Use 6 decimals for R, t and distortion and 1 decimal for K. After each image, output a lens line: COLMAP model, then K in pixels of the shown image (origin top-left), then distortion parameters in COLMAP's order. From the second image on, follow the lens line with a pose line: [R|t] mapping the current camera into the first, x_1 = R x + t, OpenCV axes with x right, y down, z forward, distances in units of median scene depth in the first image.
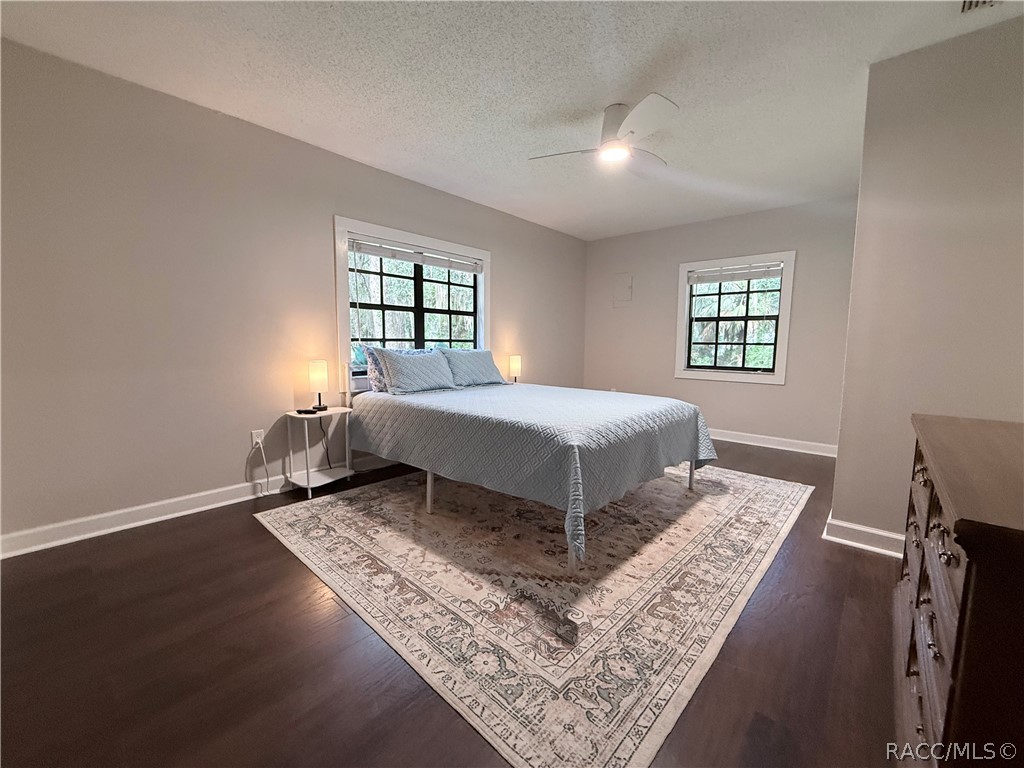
lens RADIAL K [[425.4, 0, 512.0], [0, 425.4, 384.0], [0, 0, 1]] dist [-0.000487, -0.000066]
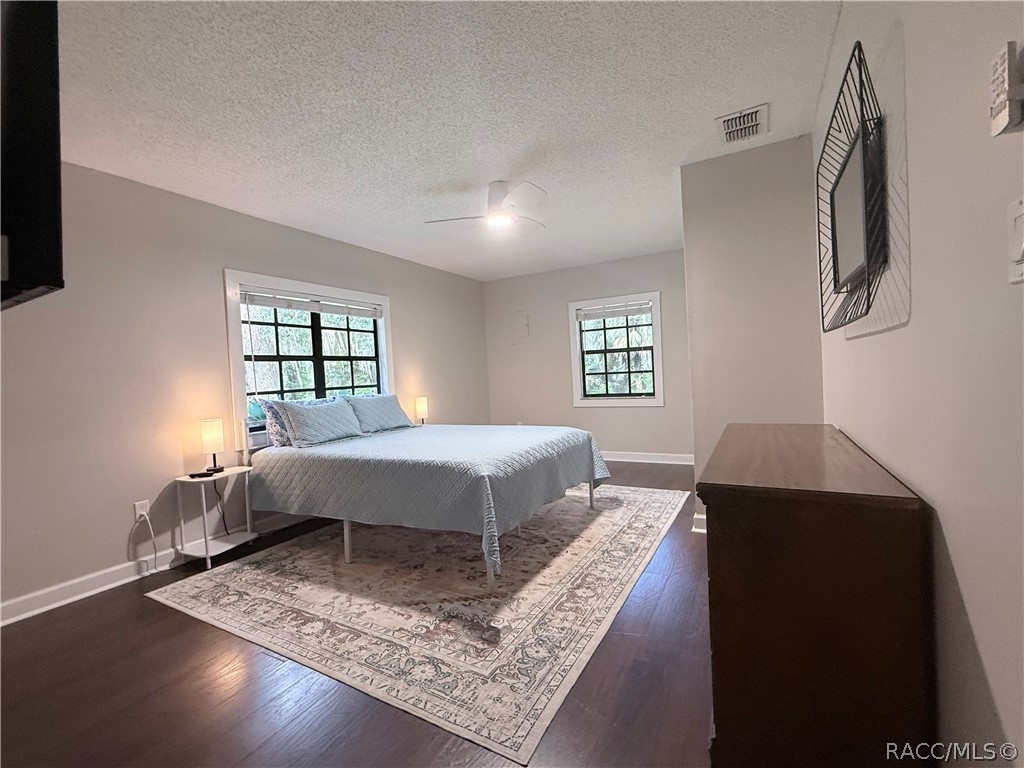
lens RADIAL K [[439.3, 0, 512.0], [0, 439.3, 384.0], [0, 0, 1]] dist [0.000039, 0.000027]
pose [[0.973838, -0.065008, 0.217748, -0.017686], [0.083284, 0.993637, -0.075828, -0.004578], [-0.211433, 0.091979, 0.973055, -0.137780]]
